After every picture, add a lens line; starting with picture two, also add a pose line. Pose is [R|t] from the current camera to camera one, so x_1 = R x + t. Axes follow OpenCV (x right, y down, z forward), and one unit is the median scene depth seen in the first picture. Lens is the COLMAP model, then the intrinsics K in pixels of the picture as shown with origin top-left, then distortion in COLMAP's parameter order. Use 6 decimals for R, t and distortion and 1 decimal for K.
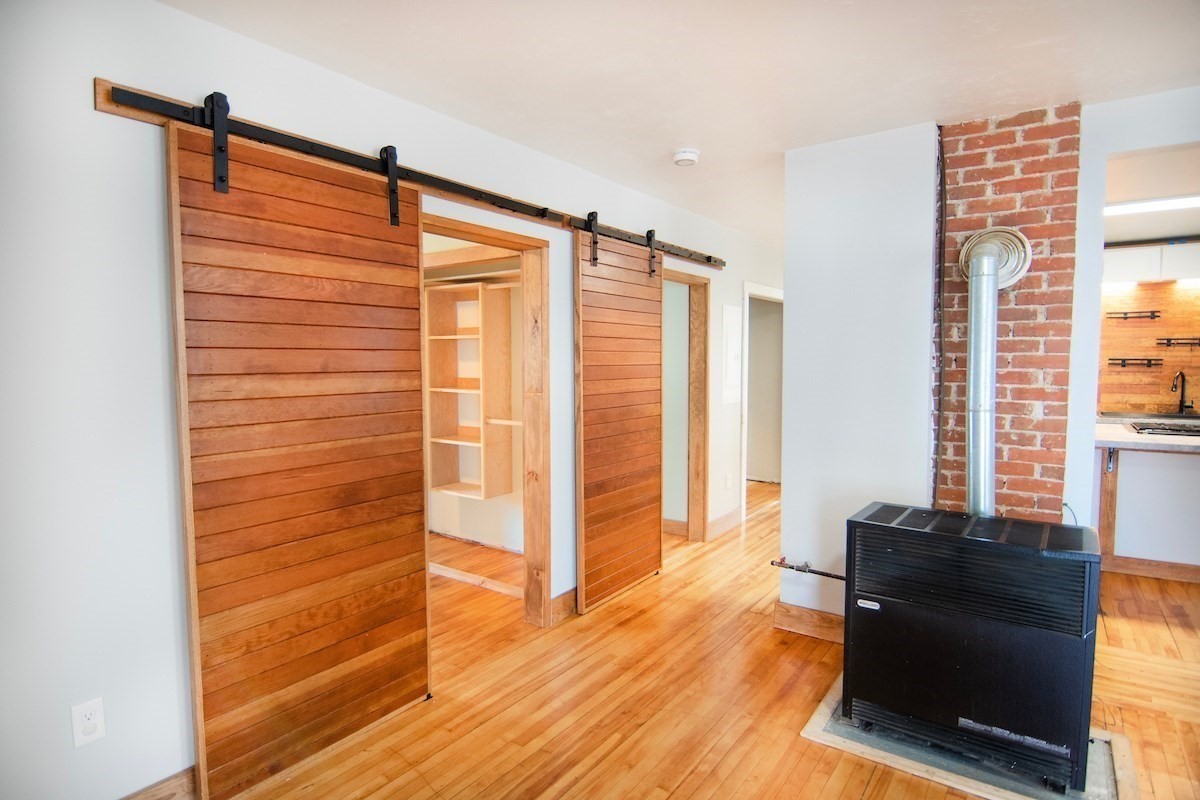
lens RADIAL K [[633.7, 0, 590.5], [0, 633.7, 399.6], [0, 0, 1]] dist [0.001905, -0.017878]
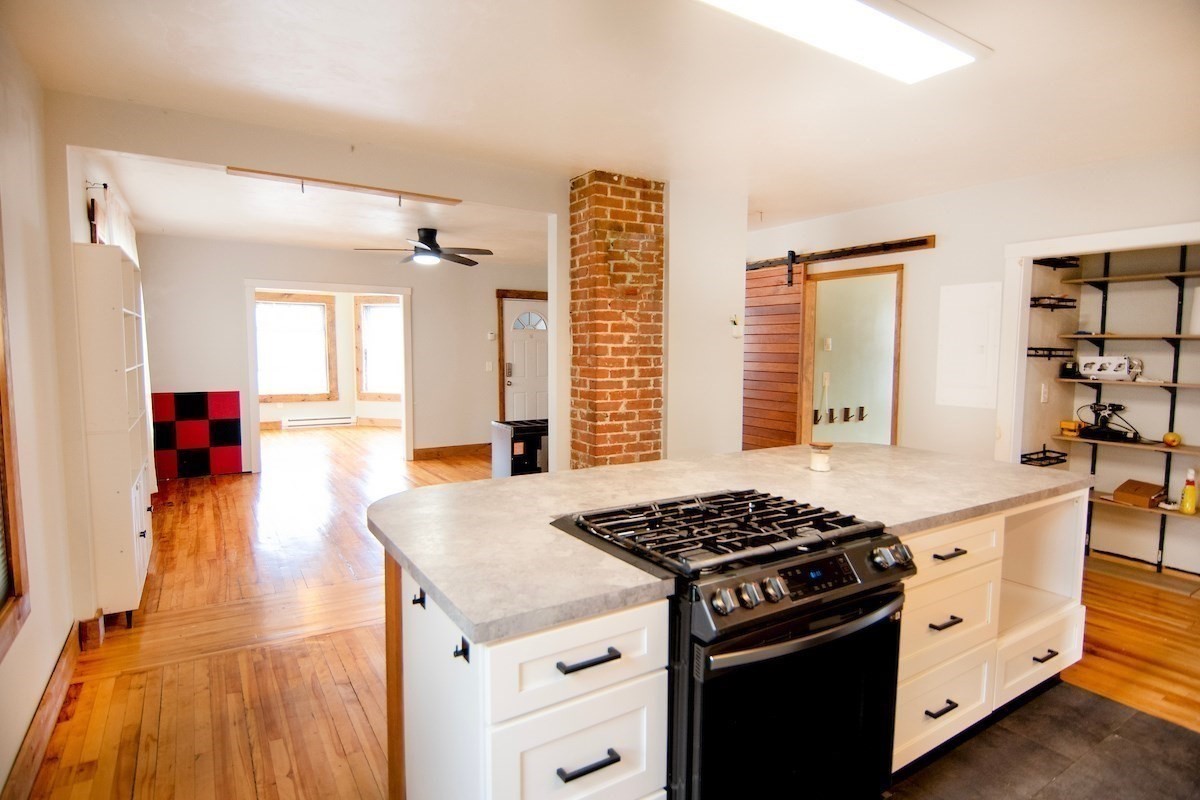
lens RADIAL K [[633.7, 0, 590.5], [0, 633.7, 399.6], [0, 0, 1]] dist [0.001905, -0.017878]
pose [[-0.383647, 0.079132, -0.920083, 2.152979], [-0.063721, 0.991679, 0.111859, -0.118057], [0.921279, 0.101543, -0.375412, 1.645315]]
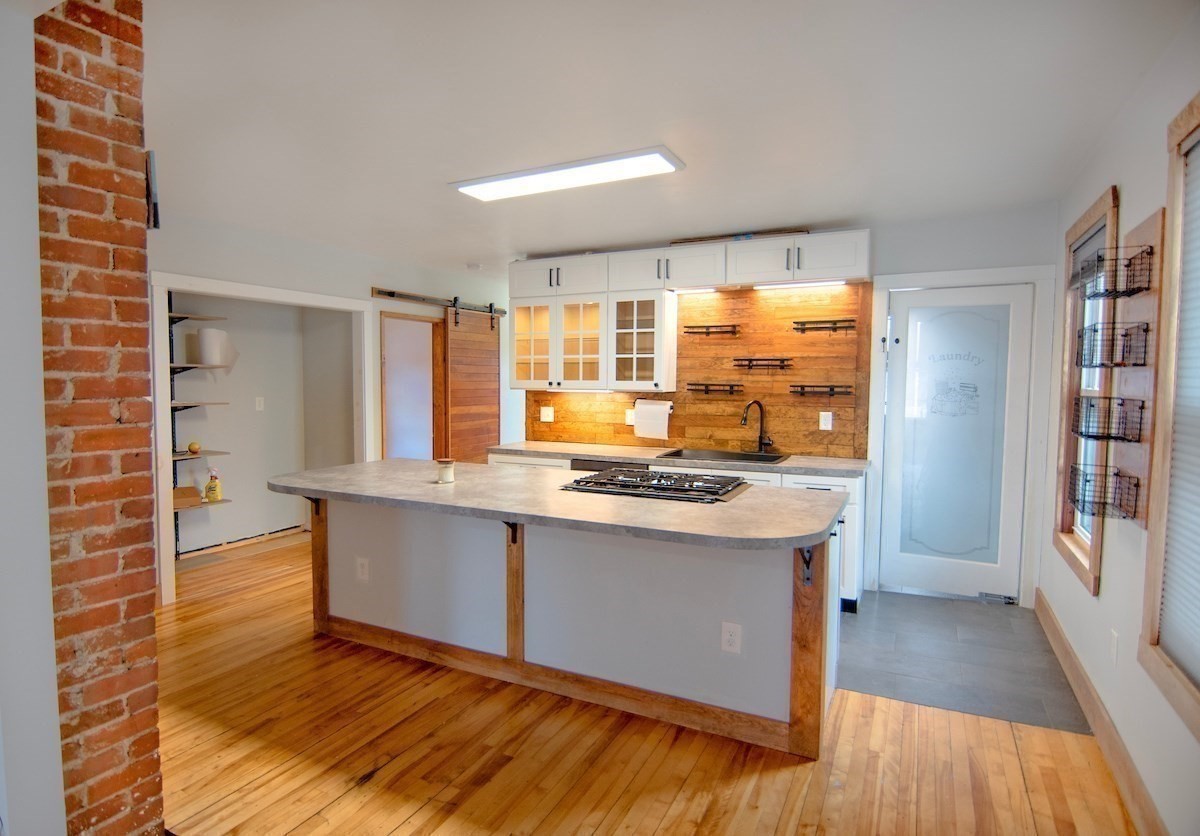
lens RADIAL K [[660.6, 0, 562.4], [0, 660.6, 418.5], [0, 0, 1]] dist [0.002264, -0.019141]
pose [[0.991676, 0.002527, 0.128737, 1.179976], [-0.002026, 0.999990, -0.004028, -0.035003], [-0.128746, 0.003734, 0.991671, 0.383897]]
